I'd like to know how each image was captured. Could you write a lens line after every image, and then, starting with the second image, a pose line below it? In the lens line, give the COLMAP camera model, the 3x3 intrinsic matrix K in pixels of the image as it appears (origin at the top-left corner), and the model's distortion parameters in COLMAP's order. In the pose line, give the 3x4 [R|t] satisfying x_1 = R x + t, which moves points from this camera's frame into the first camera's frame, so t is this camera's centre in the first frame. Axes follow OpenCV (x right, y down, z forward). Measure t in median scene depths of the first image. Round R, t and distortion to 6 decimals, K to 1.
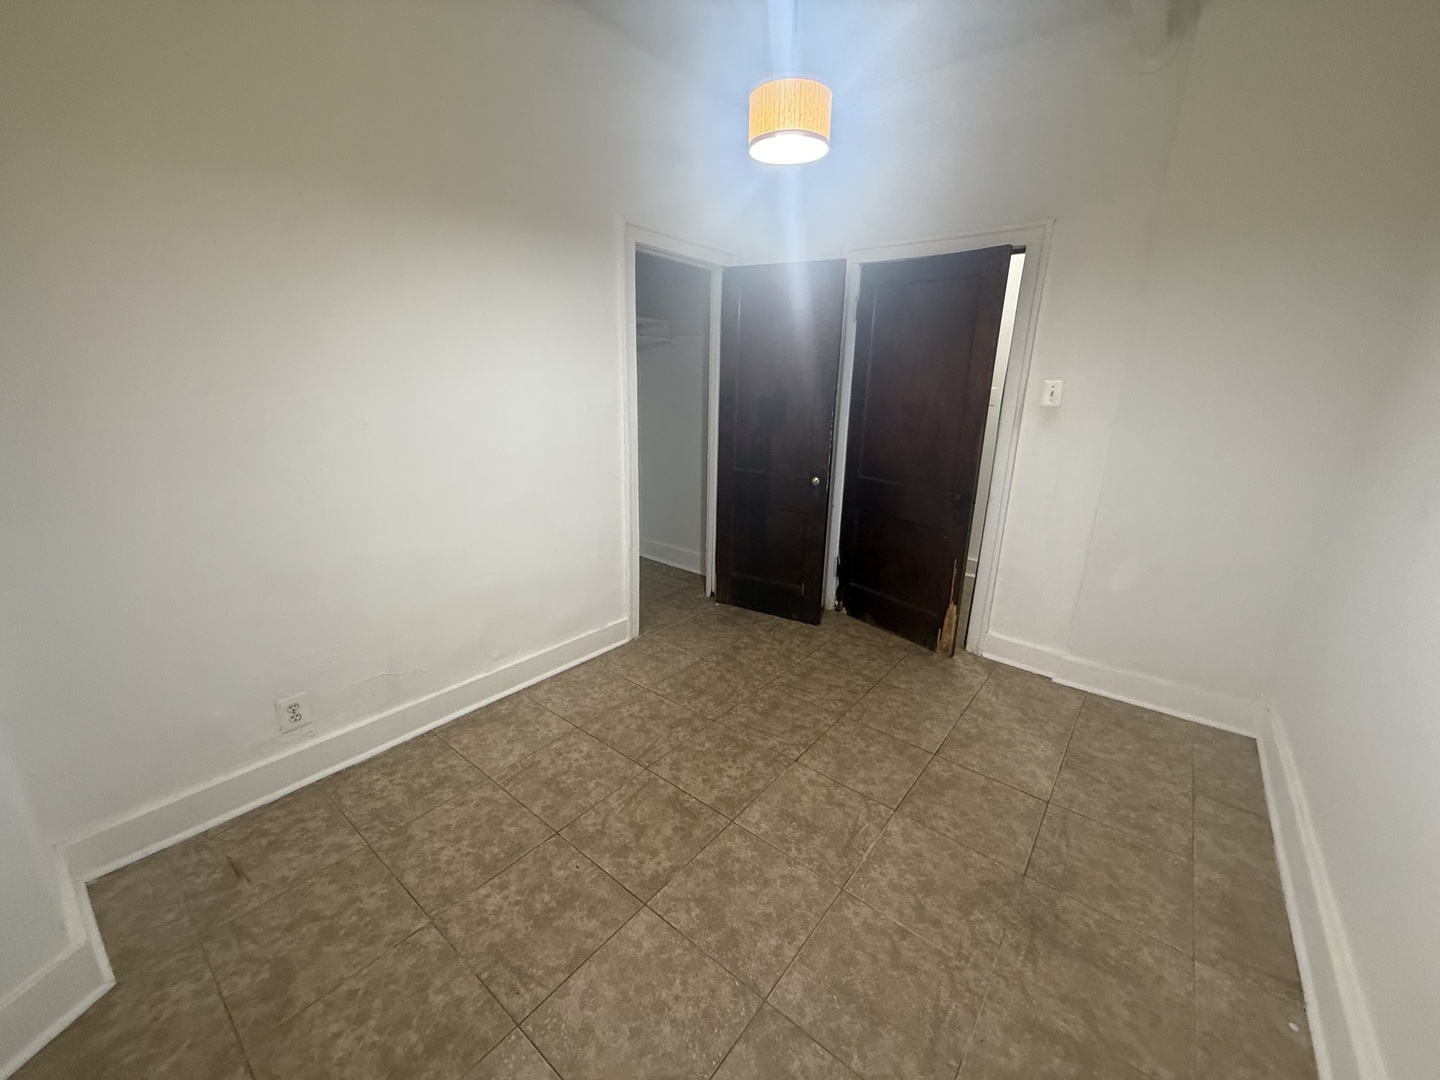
lens RADIAL K [[569.3, 0, 722.4], [0, 569.3, 536.2], [0, 0, 1]] dist [0.000415, -0.000714]
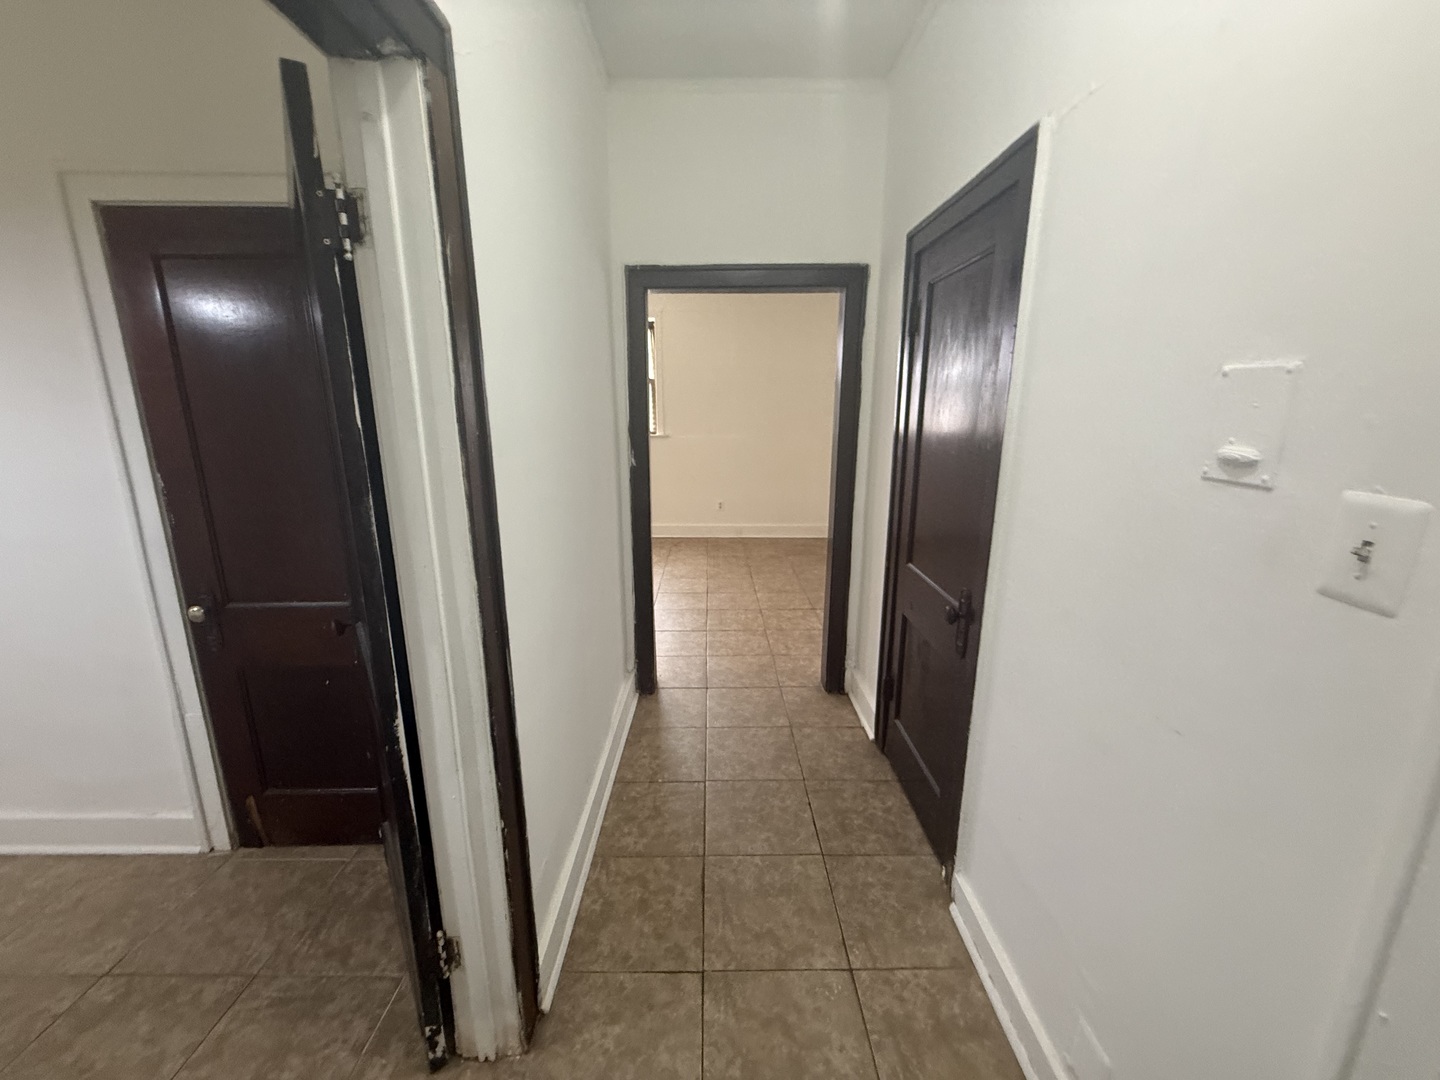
lens RADIAL K [[569.3, 0, 721.7], [0, 569.3, 538.3], [0, 0, 1]] dist [0.000415, -0.000714]
pose [[0.636444, 0.156176, -0.755347, 0.951906], [-0.198456, 0.979474, 0.035301, -0.443646], [0.745356, 0.127436, 0.654374, 1.514175]]
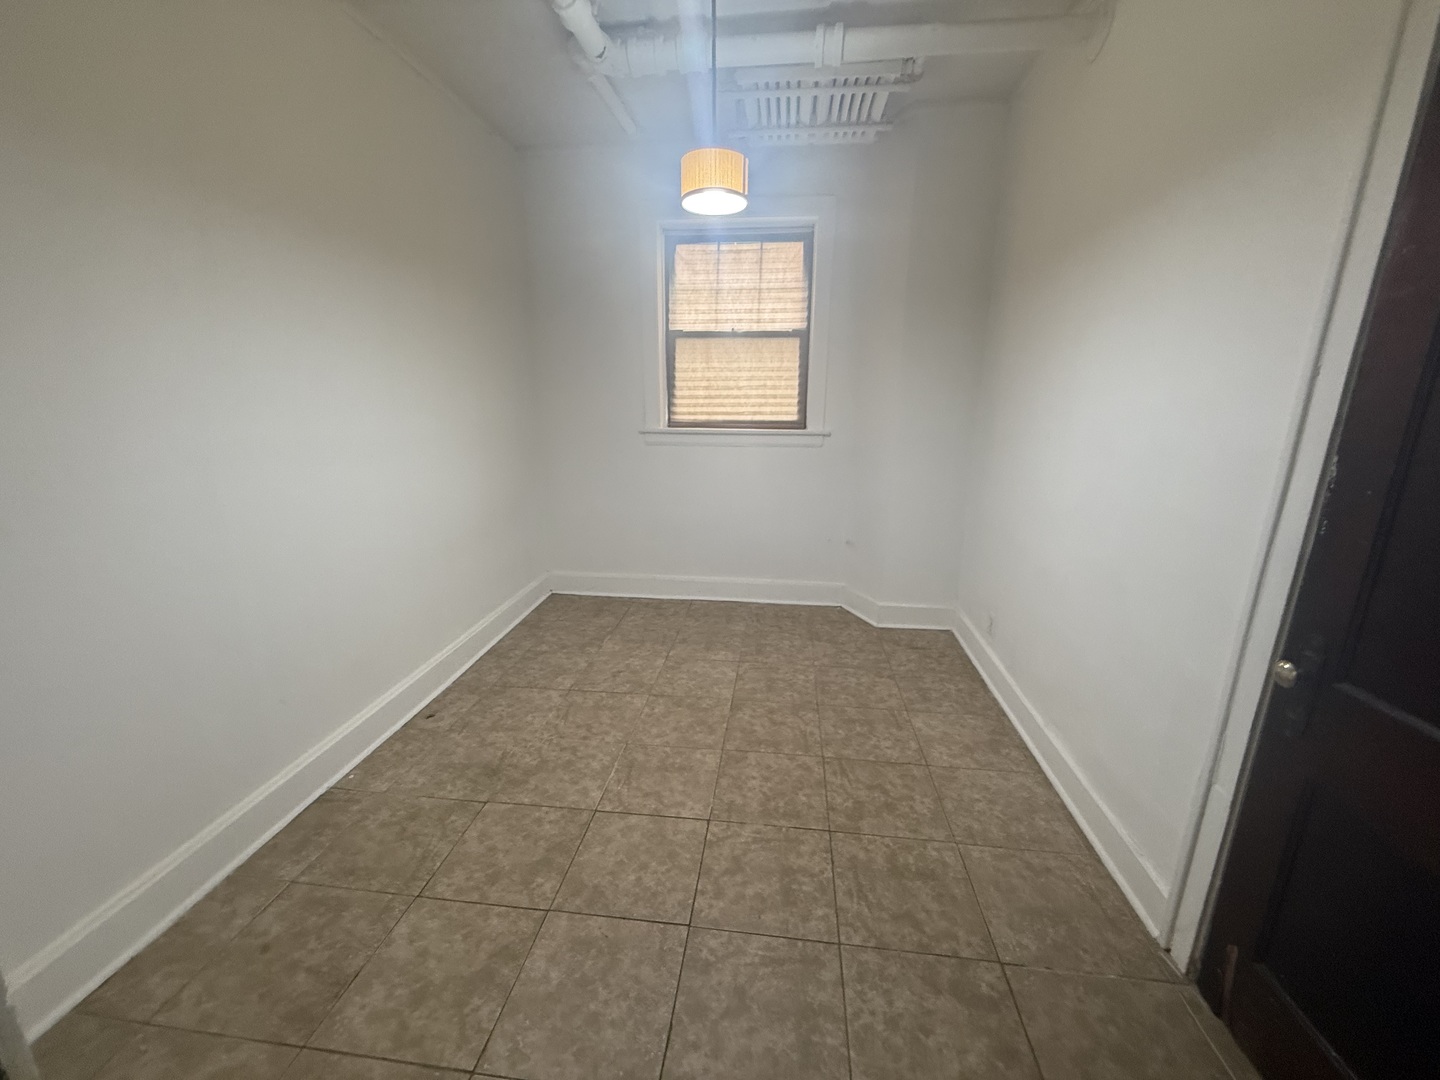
lens RADIAL K [[569.3, 0, 720.7], [0, 569.3, 539.7], [0, 0, 1]] dist [0.000415, -0.000714]
pose [[-0.851643, 0.108793, -0.512707, 0.562158], [-0.159891, 0.877662, 0.451824, -0.423646], [0.499139, 0.466769, -0.730060, 1.569884]]
